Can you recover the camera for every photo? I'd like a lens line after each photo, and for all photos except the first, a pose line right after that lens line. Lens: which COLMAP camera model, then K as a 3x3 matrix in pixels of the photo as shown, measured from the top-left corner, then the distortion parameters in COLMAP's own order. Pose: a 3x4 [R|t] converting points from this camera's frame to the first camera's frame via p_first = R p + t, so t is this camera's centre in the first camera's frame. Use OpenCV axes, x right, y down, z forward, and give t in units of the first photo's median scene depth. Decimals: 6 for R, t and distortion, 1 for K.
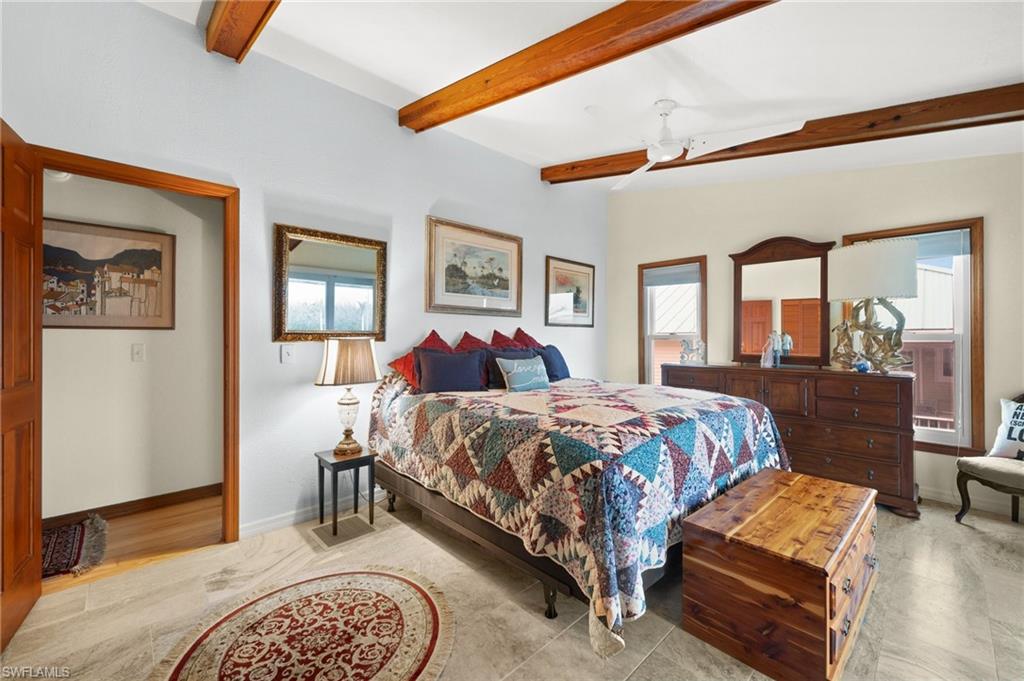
lens RADIAL K [[403.4, 0, 512.6], [0, 403.4, 334.9], [0, 0, 1]] dist [-0.001129, 0.000217]
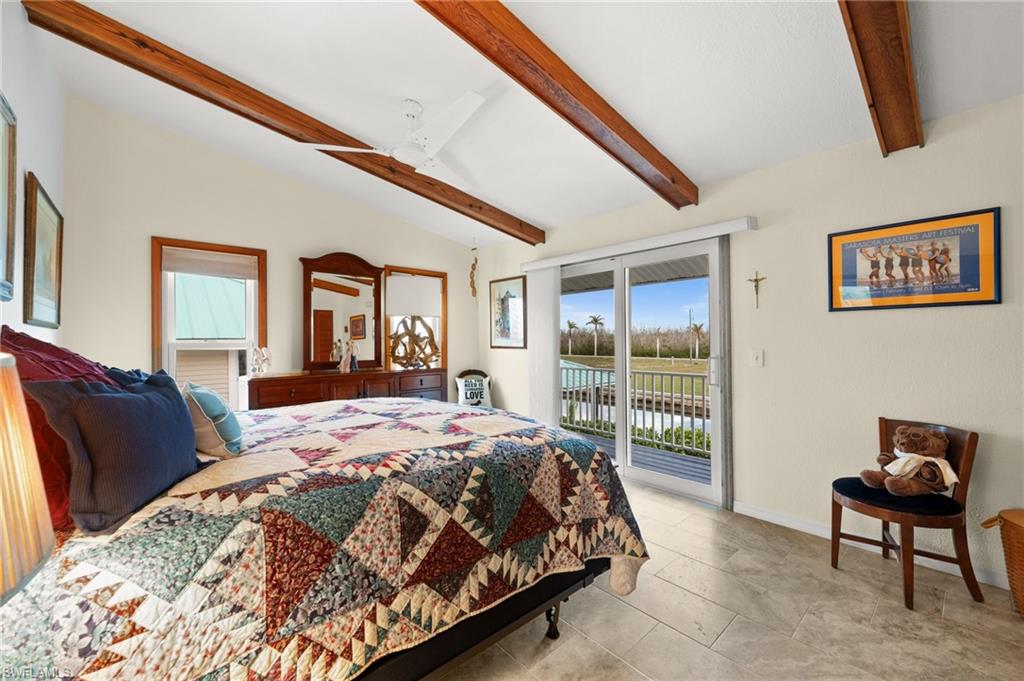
lens RADIAL K [[403.4, 0, 512.7], [0, 403.4, 339.1], [0, 0, 1]] dist [-0.001129, 0.000217]
pose [[0.045493, 0.006542, 0.998943, -0.737699], [0.004673, 0.999966, -0.006761, 0.001744], [-0.998954, 0.004976, 0.045461, 0.895429]]
